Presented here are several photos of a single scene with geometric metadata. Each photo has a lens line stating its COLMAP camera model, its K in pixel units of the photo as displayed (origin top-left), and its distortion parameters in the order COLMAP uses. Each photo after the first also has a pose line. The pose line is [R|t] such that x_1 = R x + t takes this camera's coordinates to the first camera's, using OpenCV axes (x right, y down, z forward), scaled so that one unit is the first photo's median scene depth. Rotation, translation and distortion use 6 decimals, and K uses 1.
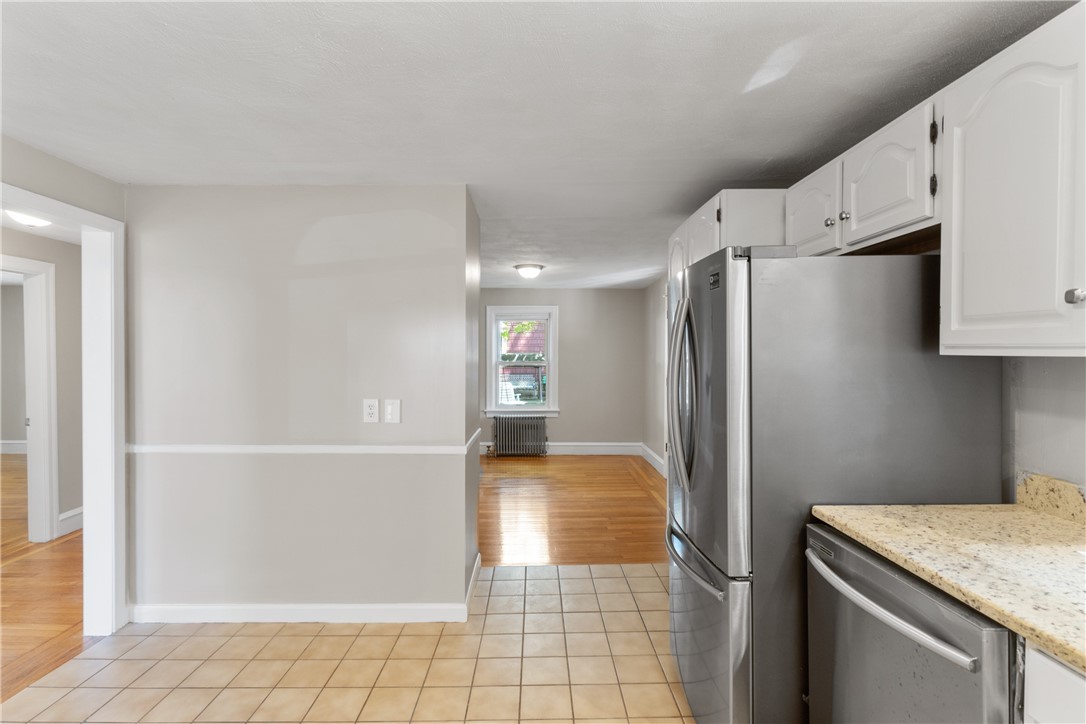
lens RADIAL K [[514.5, 0, 536.0], [0, 514.5, 363.1], [0, 0, 1]] dist [0.005034, -0.002369]
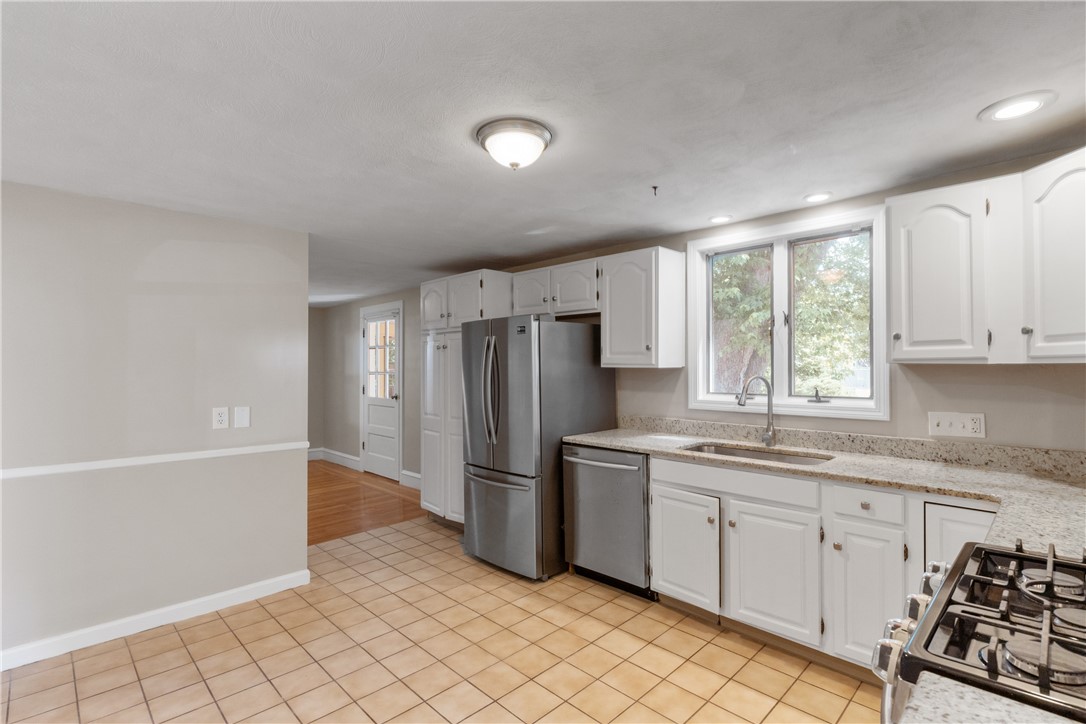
lens RADIAL K [[514.5, 0, 533.2], [0, 514.5, 362.5], [0, 0, 1]] dist [0.005034, -0.002369]
pose [[0.724675, 0.005021, 0.689072, -0.718872], [0.012597, 0.999710, -0.020532, 0.004387], [-0.688975, 0.023559, 0.724402, -0.335900]]
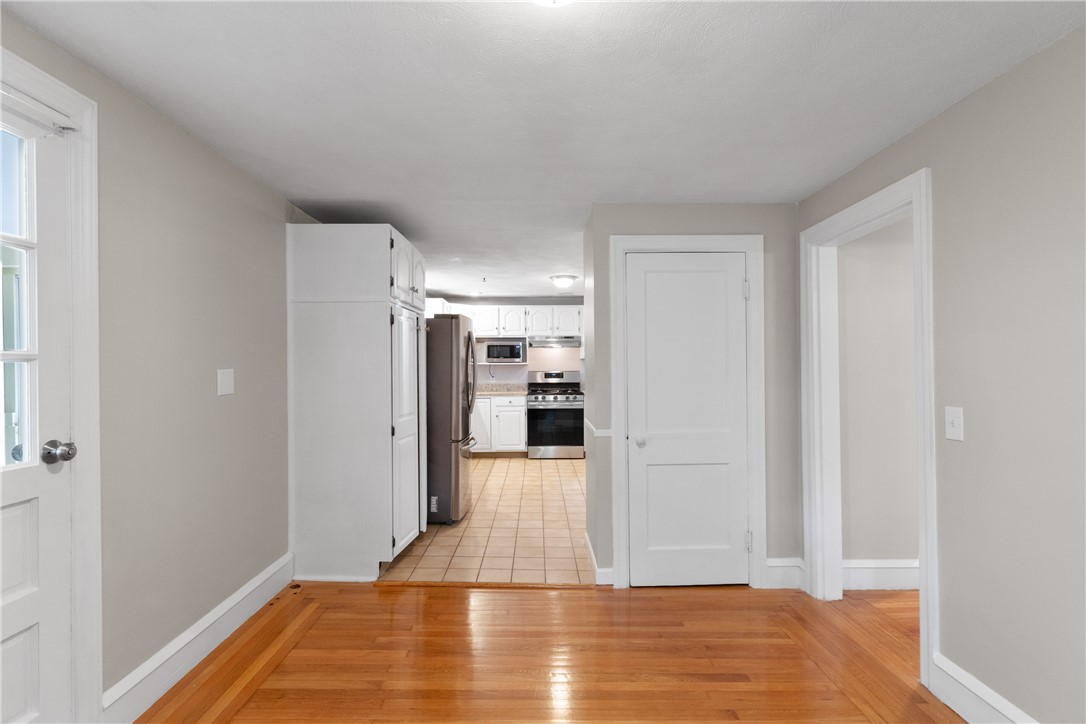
lens RADIAL K [[514.5, 0, 538.6], [0, 514.5, 364.4], [0, 0, 1]] dist [0.005034, -0.002369]
pose [[-0.999995, 0.002921, -0.001483, -0.011332], [0.002902, 0.999914, 0.012776, -0.004407], [0.001520, 0.012771, -0.999917, 2.851008]]
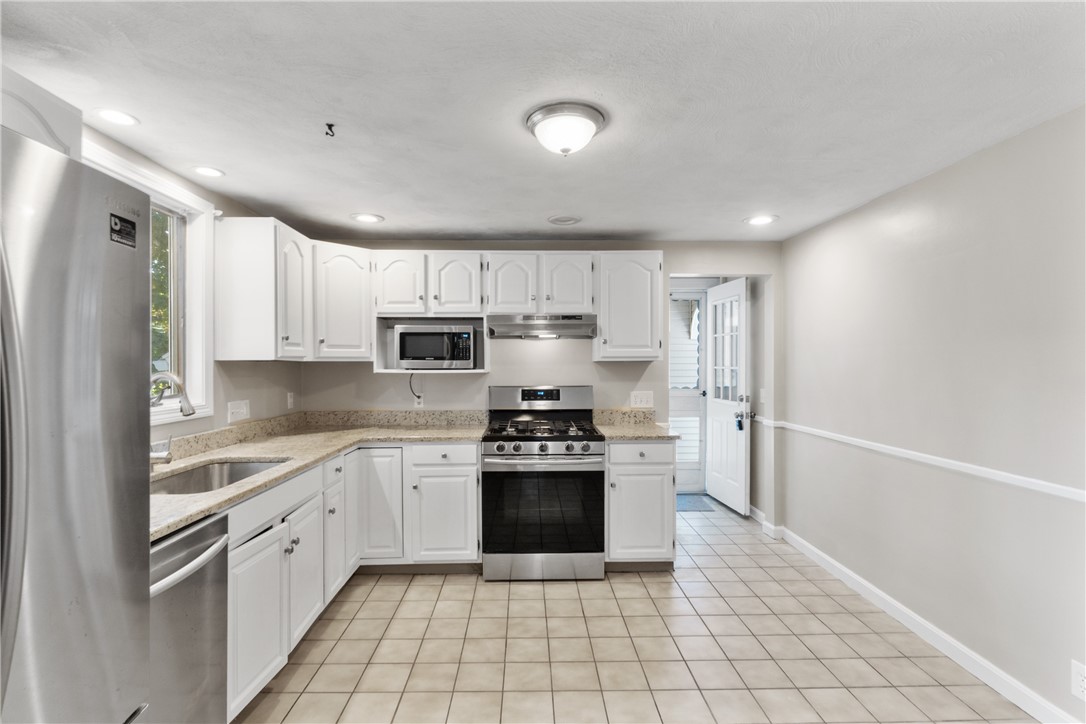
lens RADIAL K [[514.5, 0, 541.3], [0, 514.5, 366.2], [0, 0, 1]] dist [0.005034, -0.002369]
pose [[-0.999731, -0.000601, -0.023200, -0.078910], [-0.001152, 0.999718, 0.023717, -0.021549], [0.023179, 0.023737, -0.999449, 1.159372]]
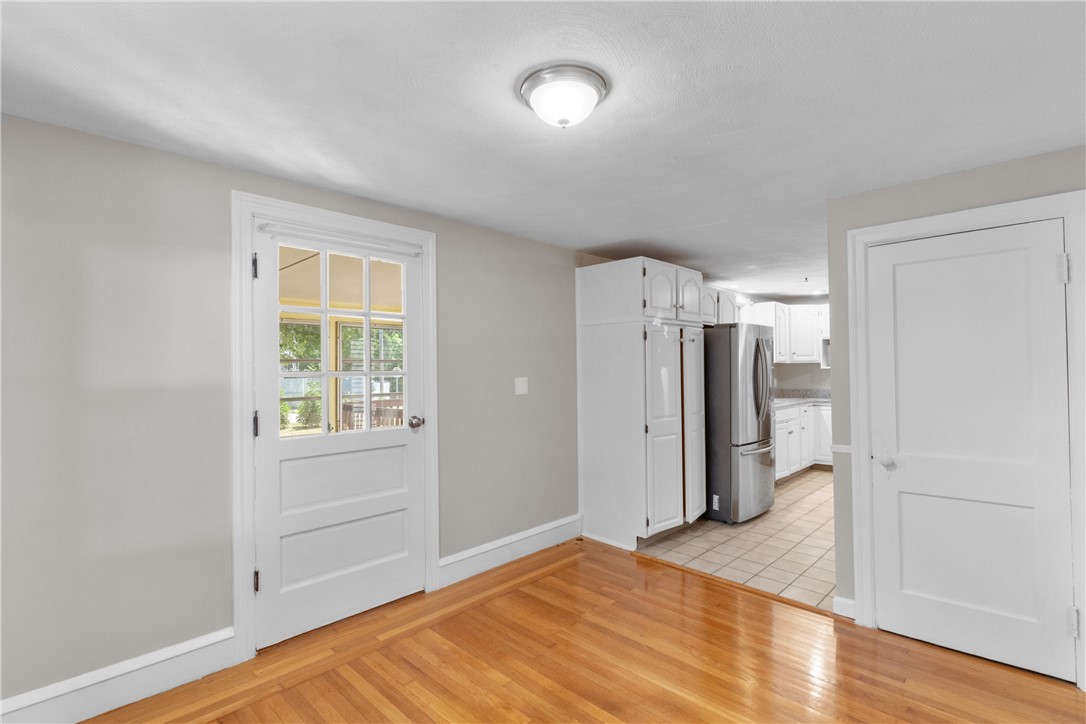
lens RADIAL K [[514.5, 0, 537.0], [0, 514.5, 362.4], [0, 0, 1]] dist [0.005034, -0.002369]
pose [[-0.712817, 0.017072, 0.701142, -0.534397], [0.020333, 0.999787, -0.003672, -0.023189], [-0.701055, 0.011638, -0.713012, 2.888413]]
